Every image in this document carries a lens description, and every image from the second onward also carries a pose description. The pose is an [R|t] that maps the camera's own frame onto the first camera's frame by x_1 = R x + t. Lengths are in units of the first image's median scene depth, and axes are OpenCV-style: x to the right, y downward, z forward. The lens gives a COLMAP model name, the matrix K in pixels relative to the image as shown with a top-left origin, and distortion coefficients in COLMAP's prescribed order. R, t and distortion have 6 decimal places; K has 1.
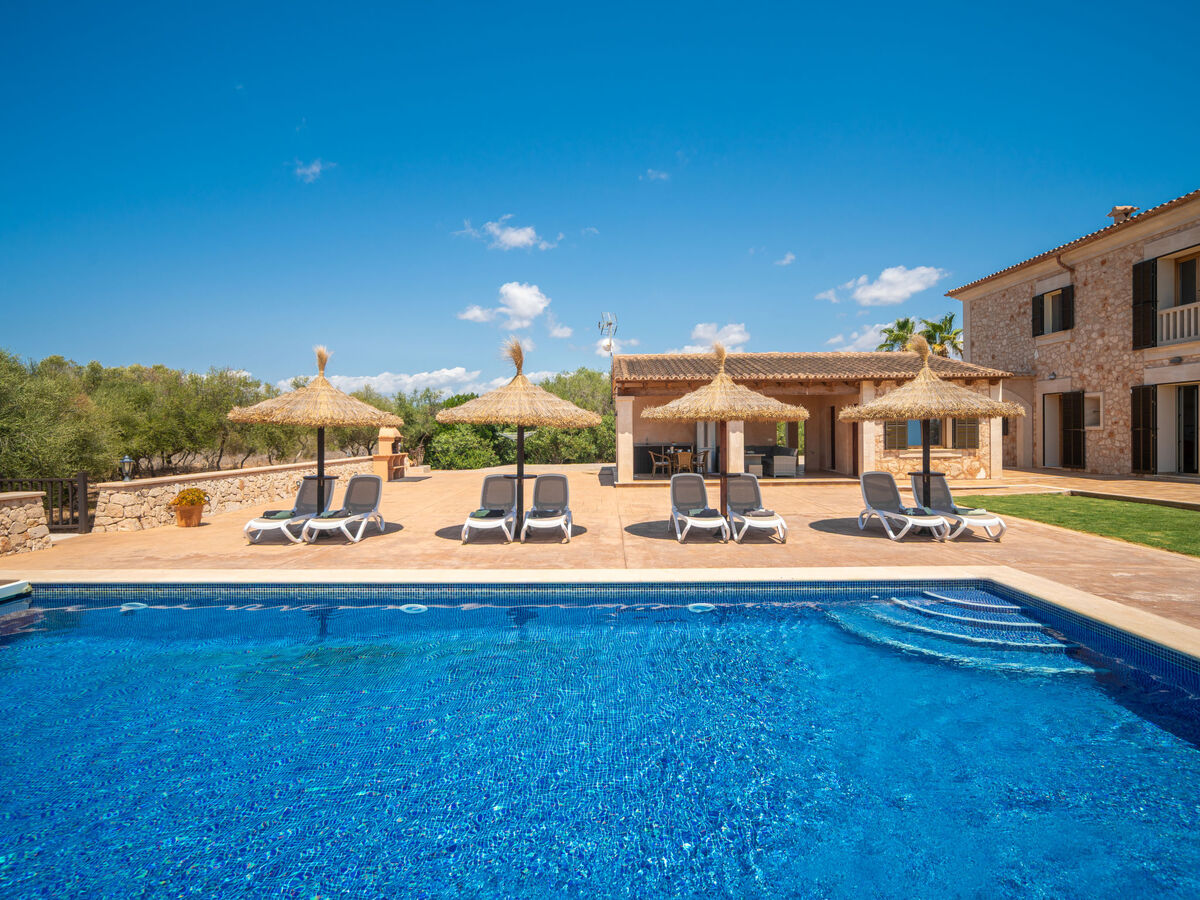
lens RADIAL K [[650.6, 0, 599.2], [0, 650.6, 447.9], [0, 0, 1]] dist [-0.040902, 0.022212]
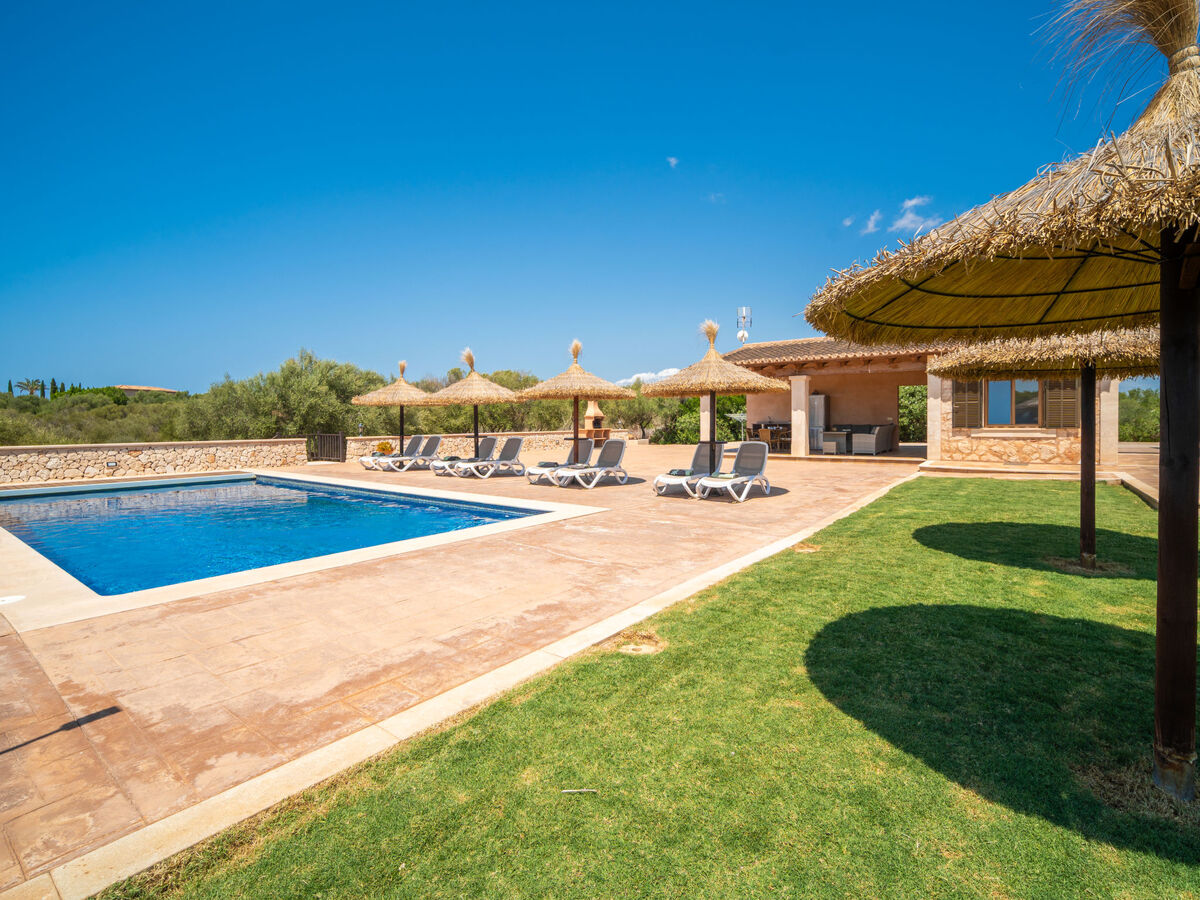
lens RADIAL K [[570.4, 0, 626.1], [0, 570.4, 449.4], [0, 0, 1]] dist [0.002446, 0.000372]
pose [[0.792508, 0.036132, -0.608790, 0.569327], [-0.011021, 0.998929, 0.044941, 0.001763], [0.609762, -0.028907, 0.792057, 0.051217]]
